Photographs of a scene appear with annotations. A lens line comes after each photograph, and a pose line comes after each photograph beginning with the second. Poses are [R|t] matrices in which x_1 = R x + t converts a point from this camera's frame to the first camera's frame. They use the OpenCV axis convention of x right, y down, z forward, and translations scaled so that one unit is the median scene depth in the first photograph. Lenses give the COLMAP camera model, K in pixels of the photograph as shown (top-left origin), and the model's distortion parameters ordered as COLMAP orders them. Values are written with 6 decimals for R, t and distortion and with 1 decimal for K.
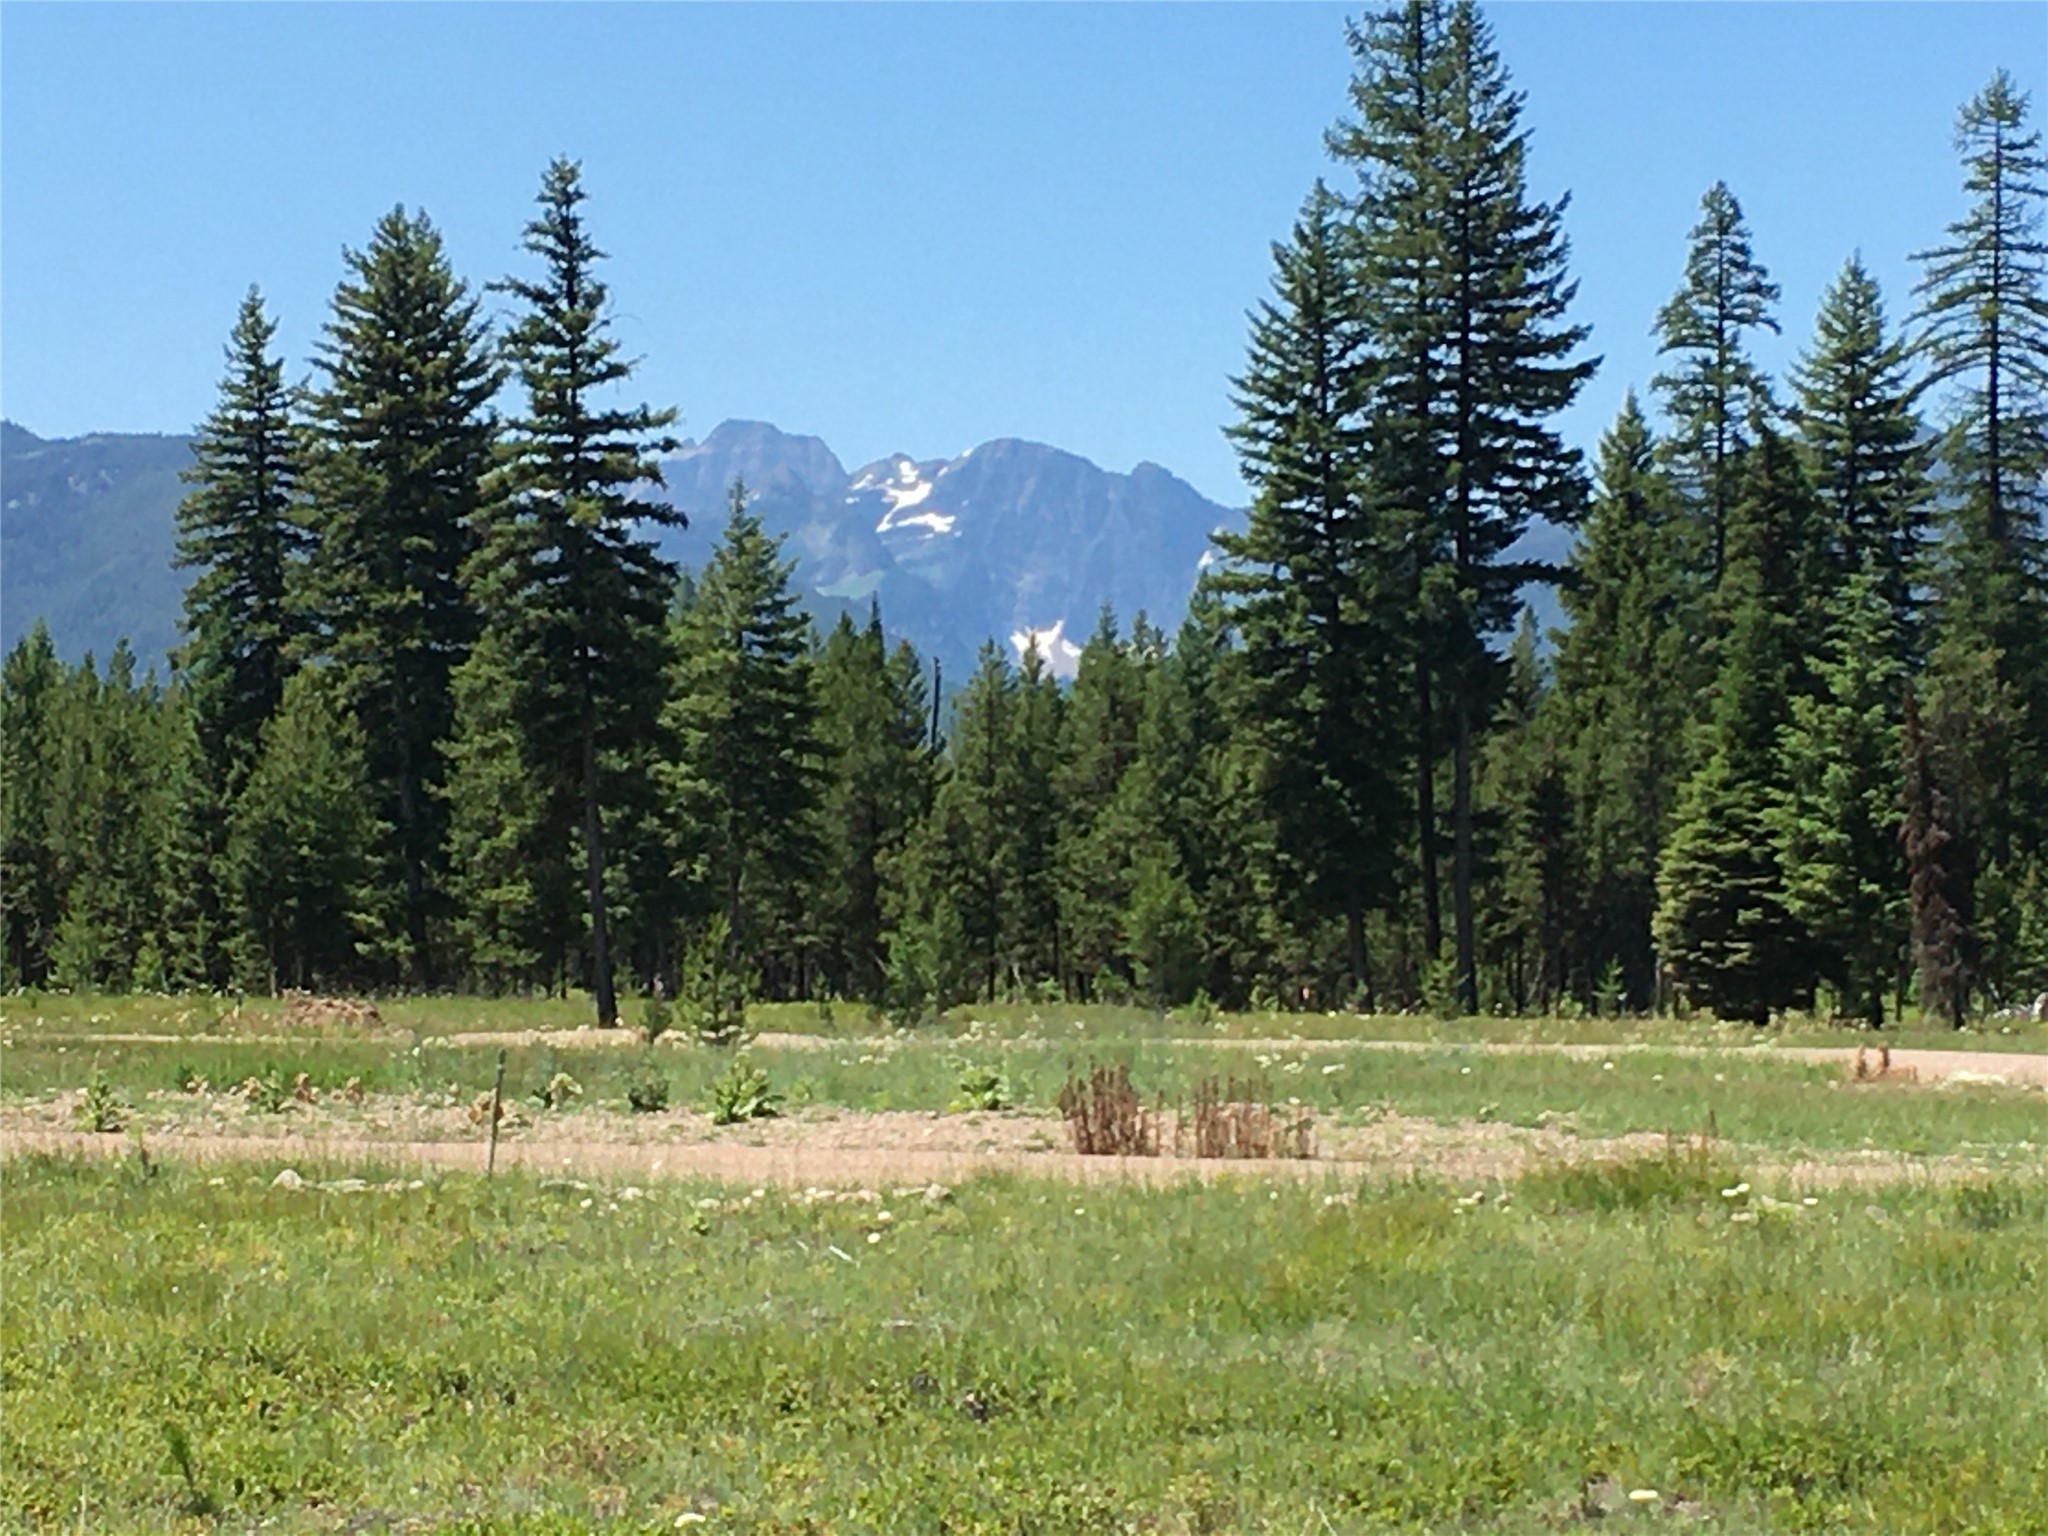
lens RADIAL K [[6360.8, 0, 1022.9], [0, 6360.8, 768.8], [0, 0, 1]] dist [0.002219, -2.088494]
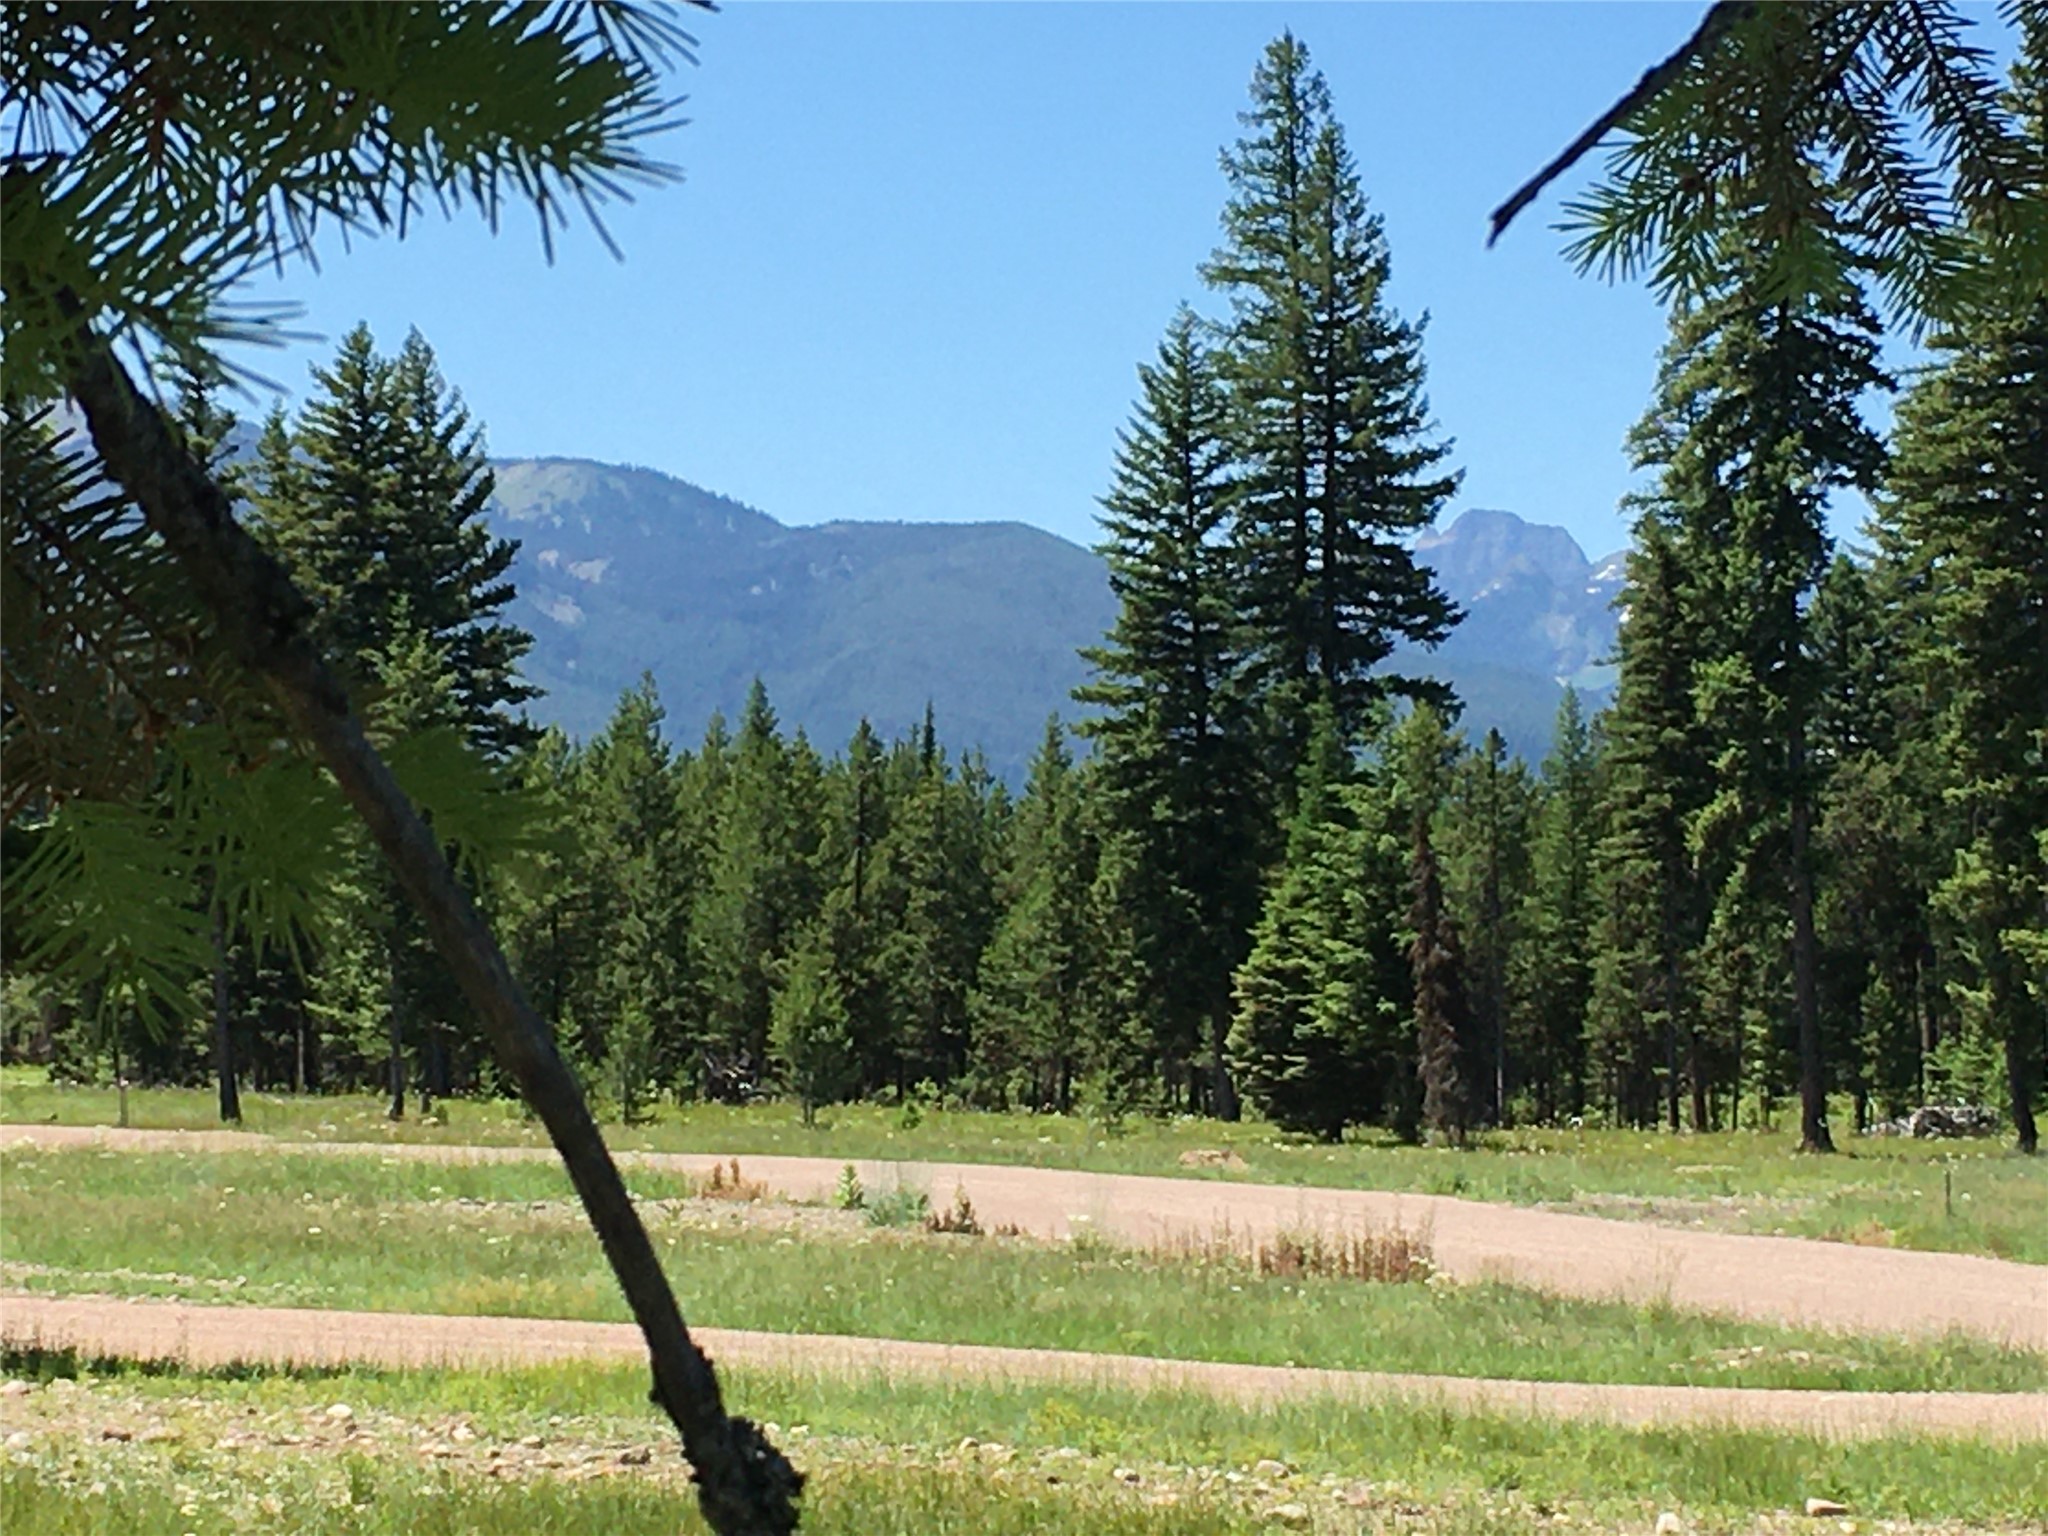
lens RADIAL K [[6360.8, 0, 1022.9], [0, 6360.8, 768.8], [0, 0, 1]] dist [0.002219, -2.088494]
pose [[0.992965, 0.008685, -0.118086, 0.141934], [-0.010341, 0.999856, -0.013421, -0.003566], [0.117952, 0.014548, 0.992913, -0.017914]]
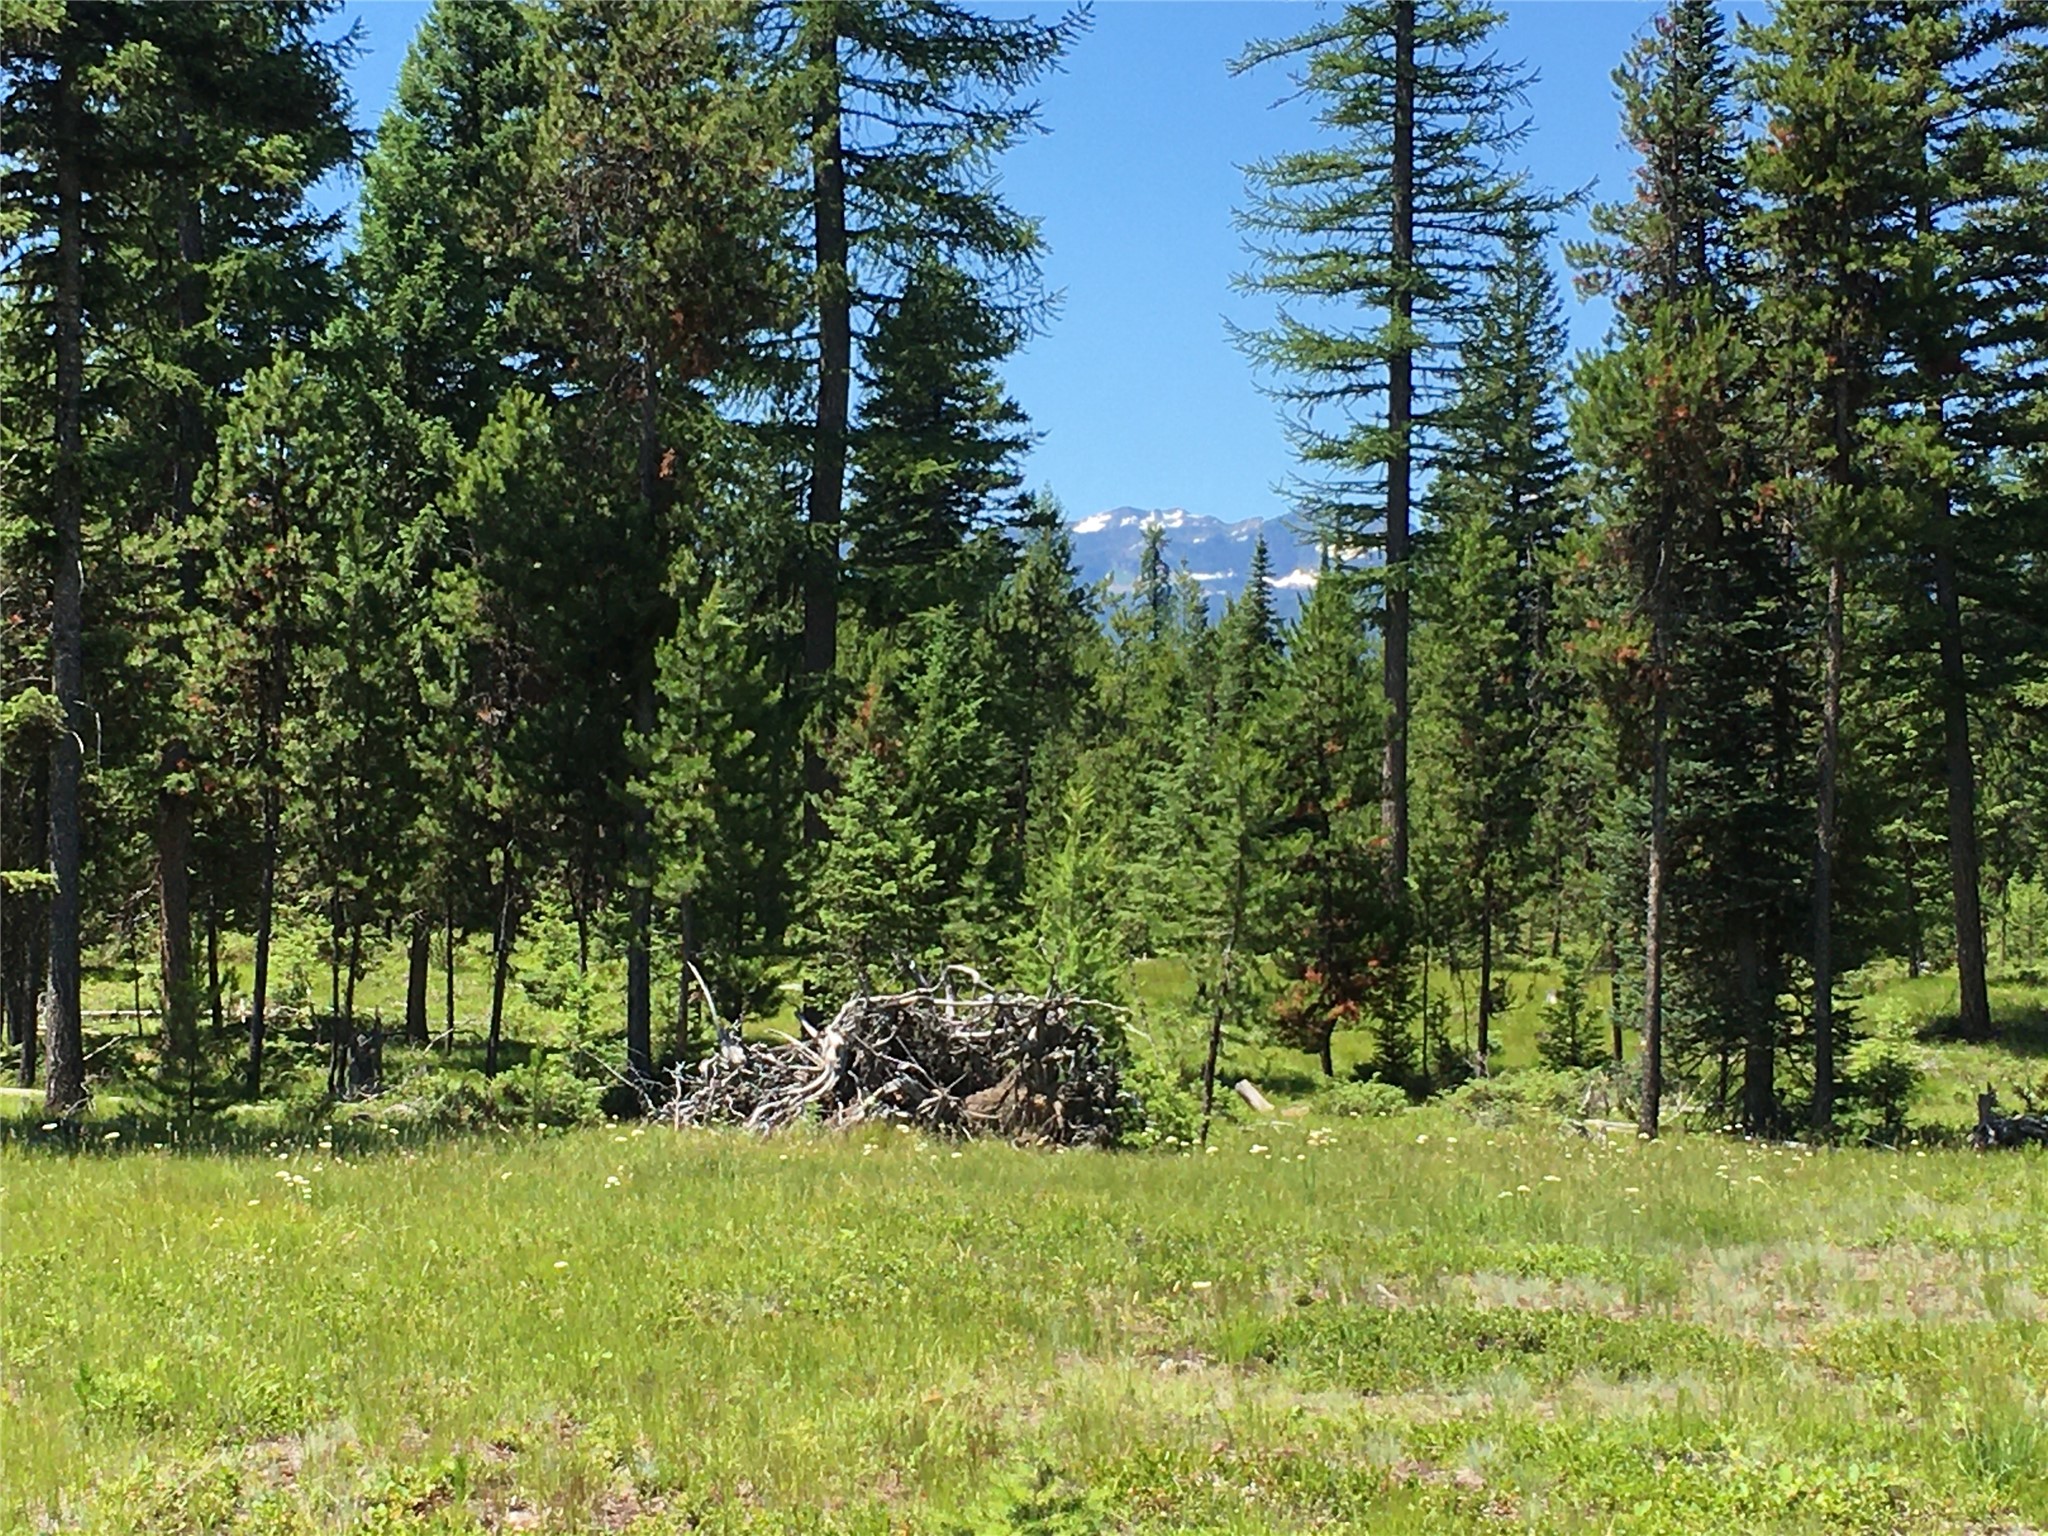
lens RADIAL K [[4401.9, 0, 1020.6], [0, 4401.9, 768.5], [0, 0, 1]] dist [0.062095, 0.181483]
pose [[0.986488, 0.024351, 0.162016, 0.136950], [-0.025448, 0.999665, 0.004702, 0.023287], [-0.161847, -0.008761, 0.986777, 0.804908]]
